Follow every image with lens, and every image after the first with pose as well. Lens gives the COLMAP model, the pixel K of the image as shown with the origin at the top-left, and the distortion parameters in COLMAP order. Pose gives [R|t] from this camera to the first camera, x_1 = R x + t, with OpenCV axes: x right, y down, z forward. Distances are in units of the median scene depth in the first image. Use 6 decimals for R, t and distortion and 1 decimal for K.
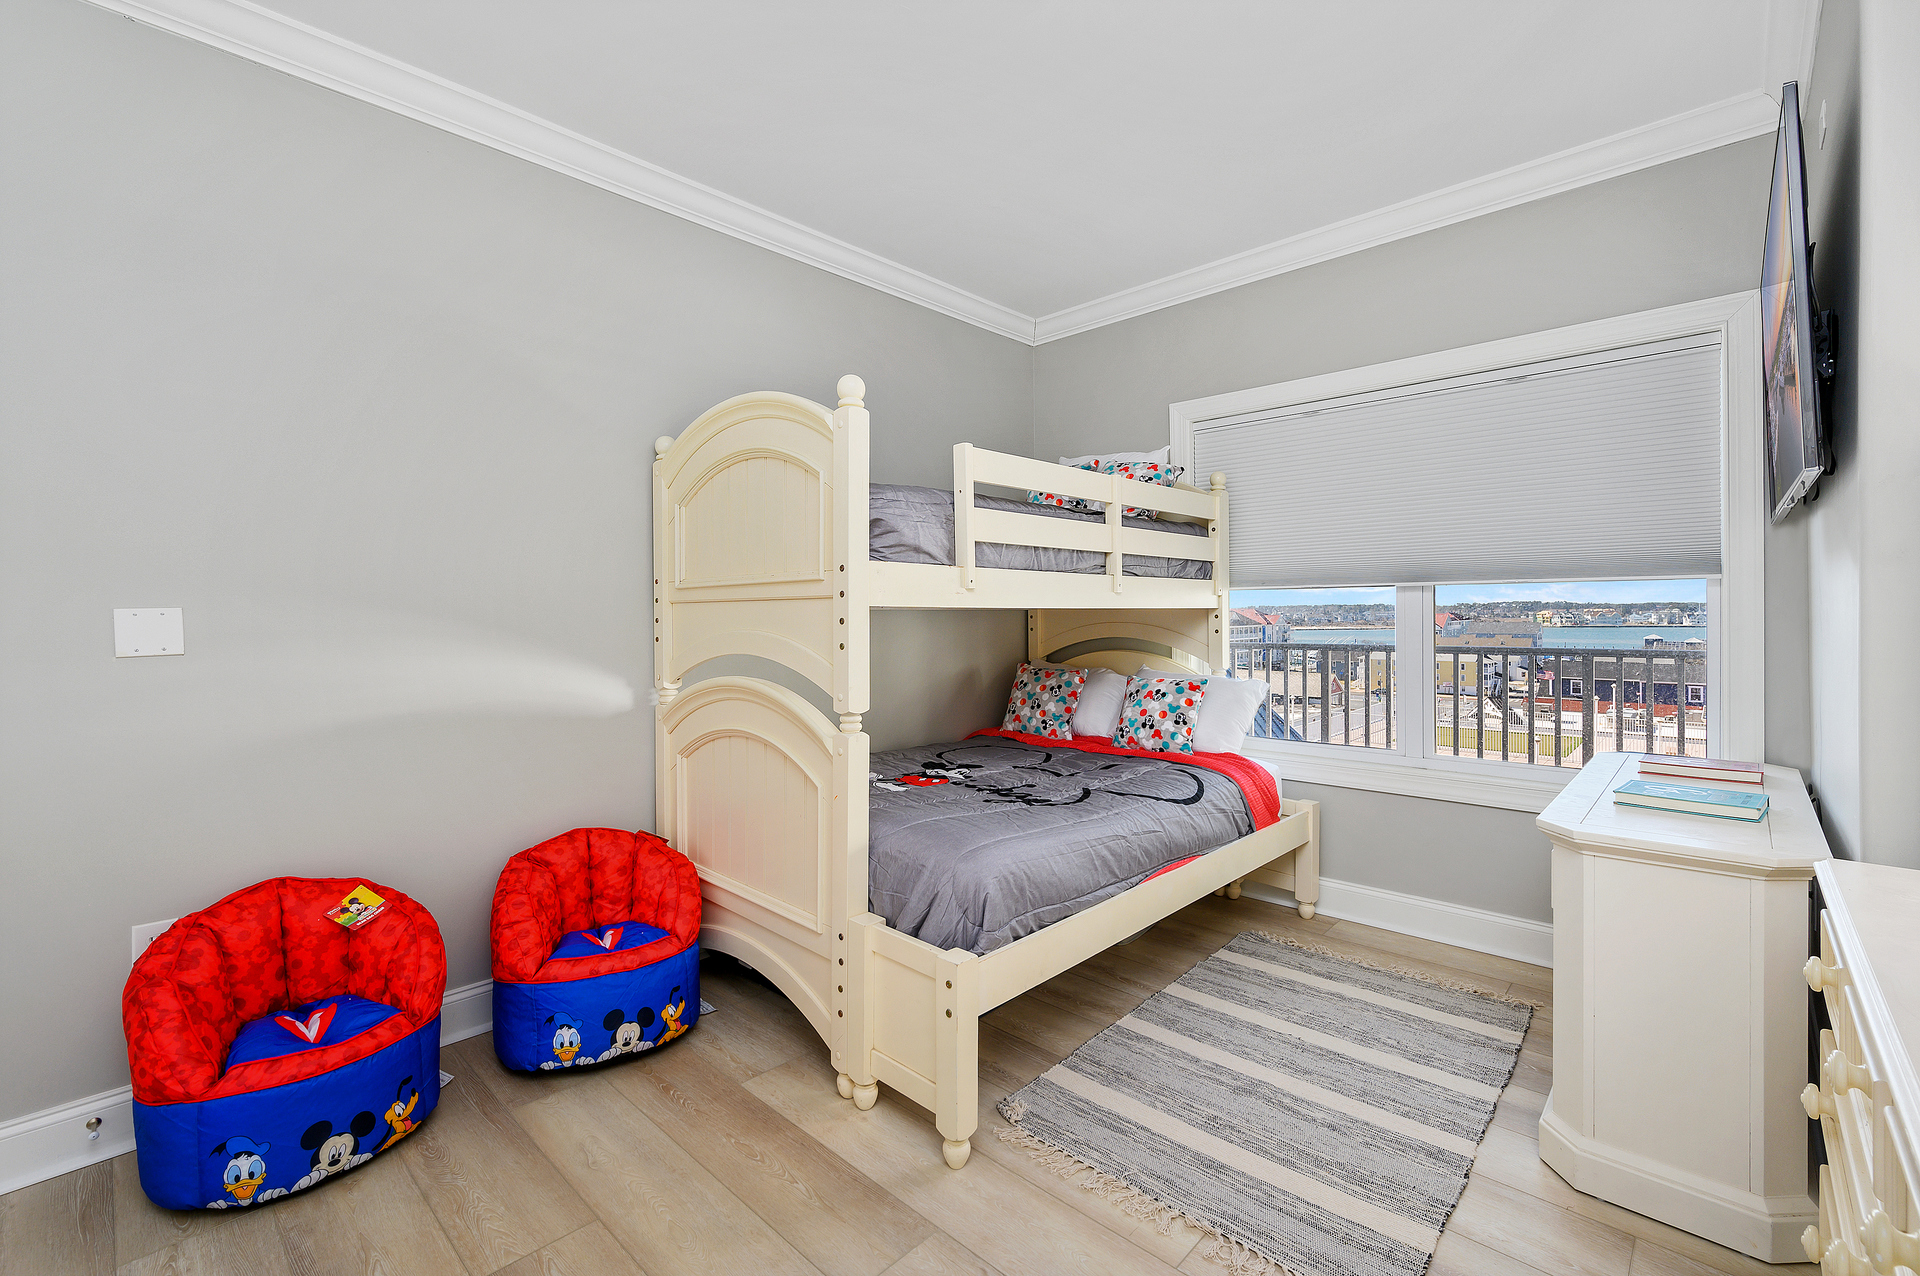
lens RADIAL K [[828.1, 0, 963.1], [0, 828.1, 620.5], [0, 0, 1]] dist [-0.008206, 0.000128]
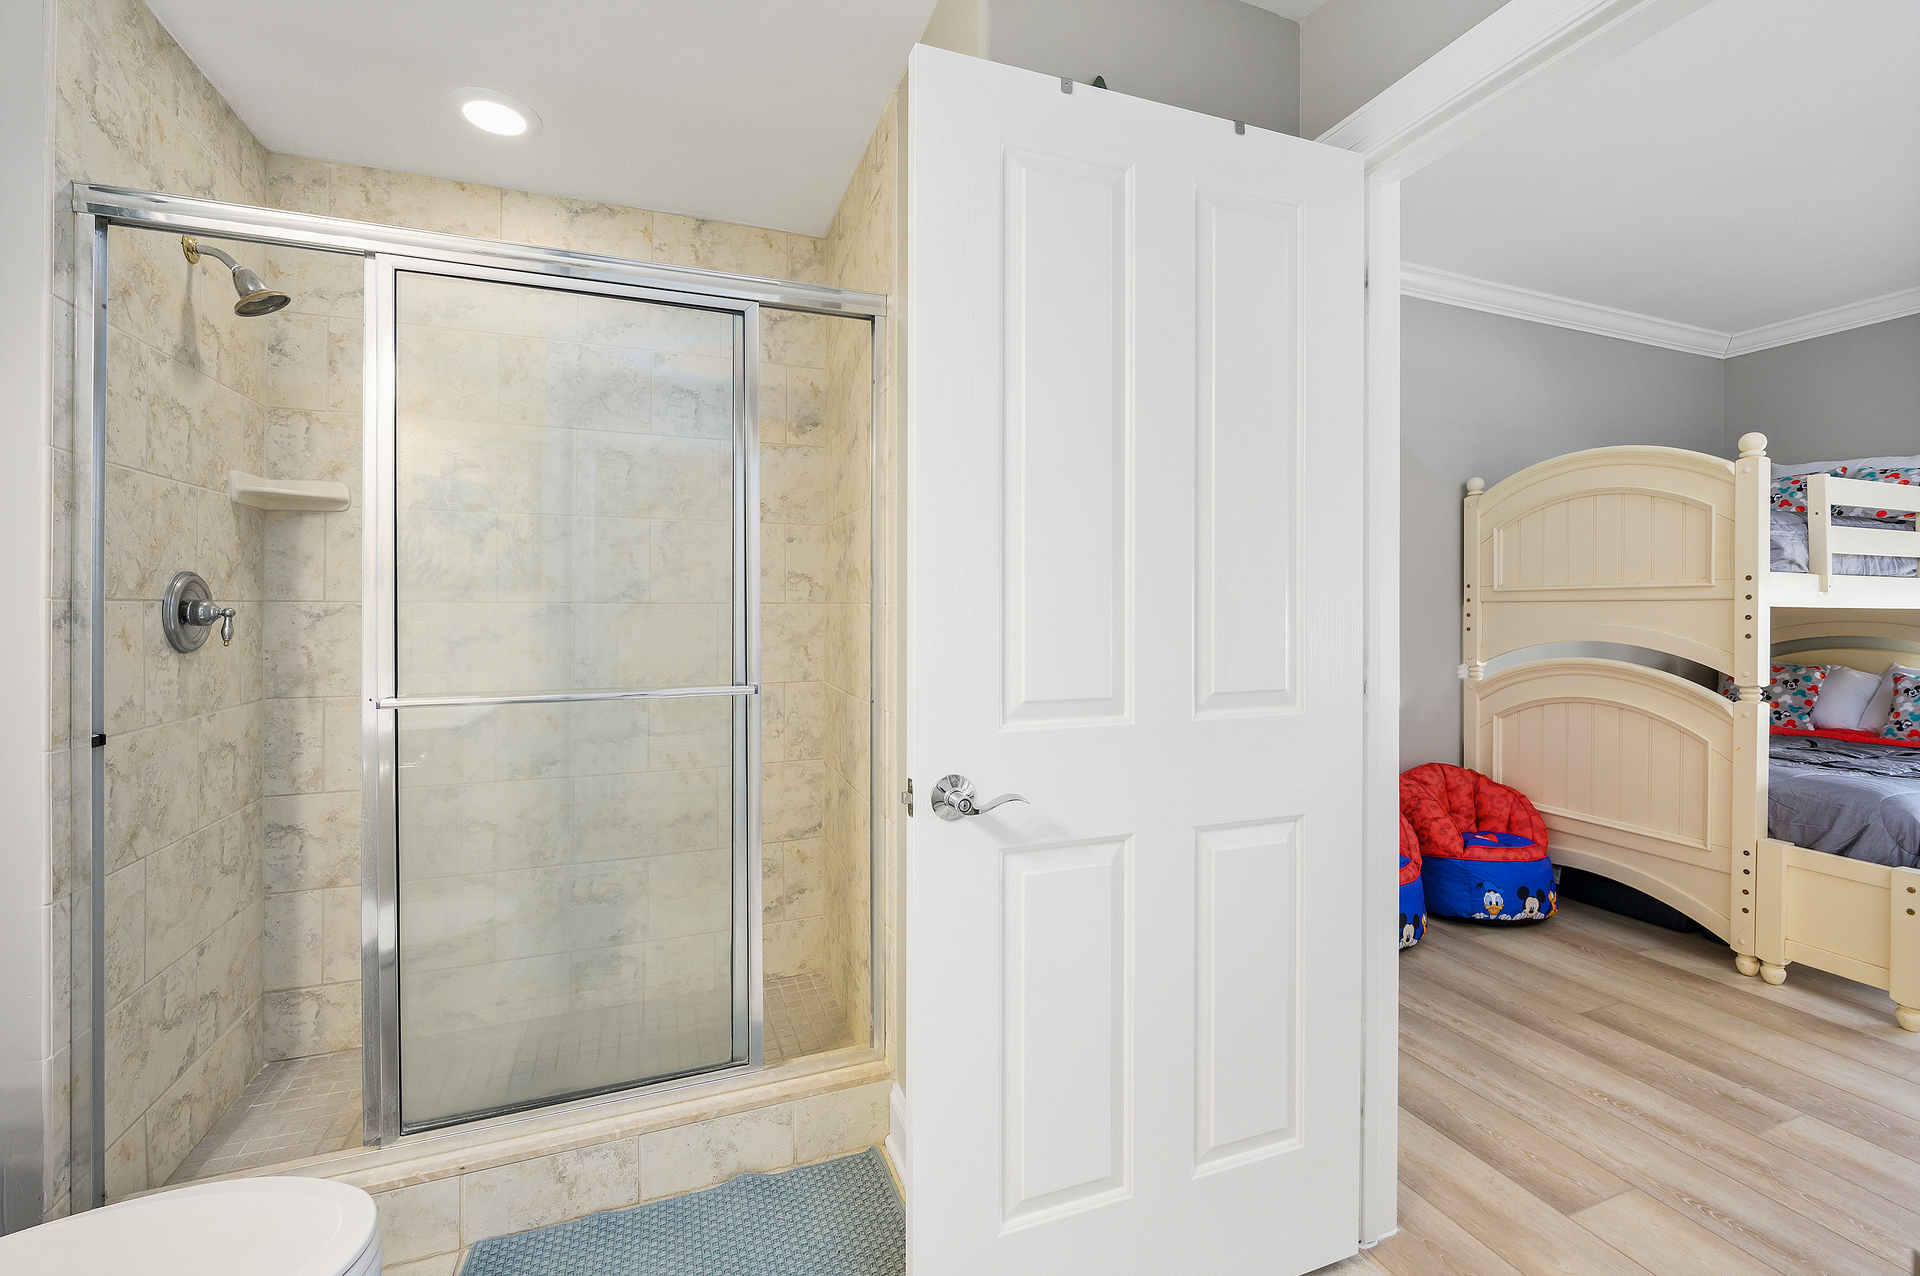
lens RADIAL K [[811.2, 0, 963.9], [0, 811.2, 608.9], [0, 0, 1]] dist [-0.005512, -0.000155]
pose [[0.902675, 0.007468, -0.430259, -0.638733], [-0.010665, 0.999931, -0.005019, 0.006042], [0.430191, 0.009119, 0.902692, -0.633558]]
